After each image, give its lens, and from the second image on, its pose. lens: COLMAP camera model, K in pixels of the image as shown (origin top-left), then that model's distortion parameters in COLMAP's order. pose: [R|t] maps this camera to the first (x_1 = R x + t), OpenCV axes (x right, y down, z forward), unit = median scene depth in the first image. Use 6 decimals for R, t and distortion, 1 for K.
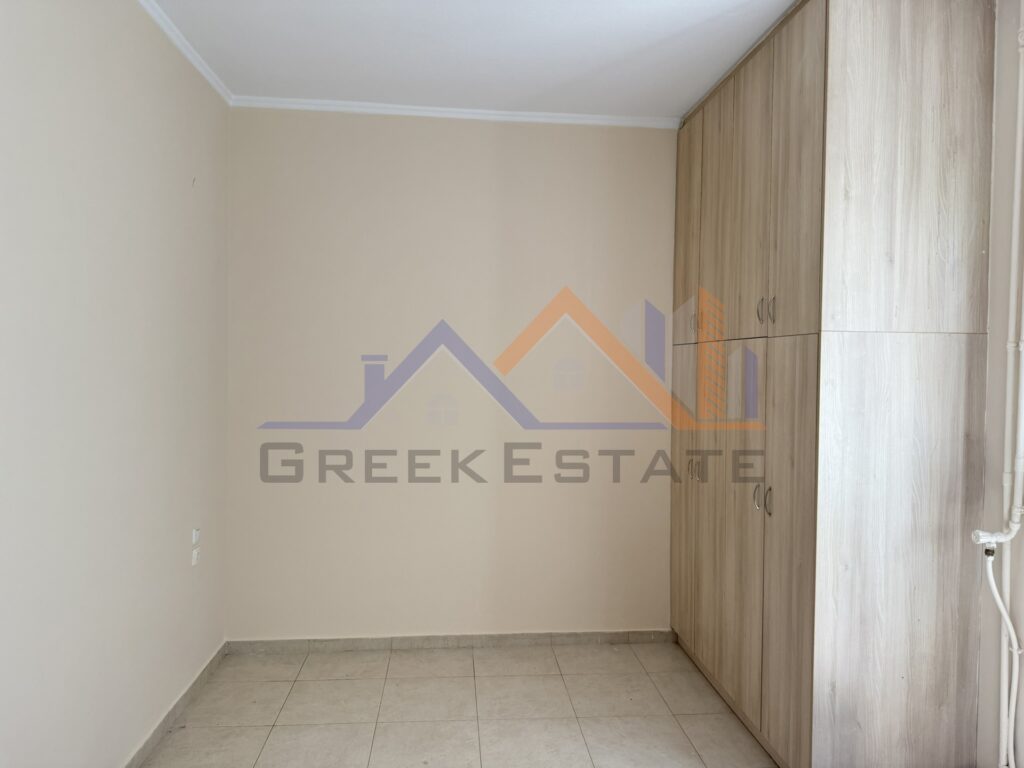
lens RADIAL K [[725.3, 0, 512.0], [0, 725.3, 377.9], [0, 0, 1]] dist [0.007947, -0.019397]
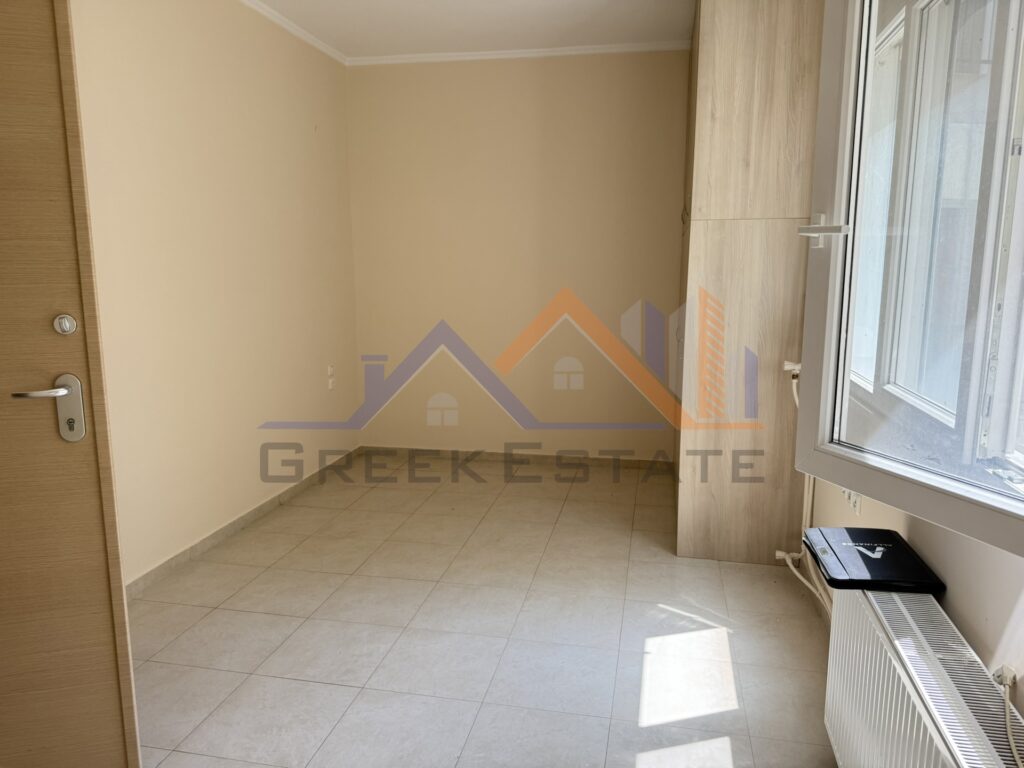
lens RADIAL K [[725.3, 0, 514.1], [0, 725.3, 388.7], [0, 0, 1]] dist [0.007947, -0.019397]
pose [[0.958414, 0.034500, -0.283290, 0.503857], [0.007801, 0.989128, 0.146852, 0.048628], [0.285277, -0.142954, 0.947724, -0.464713]]
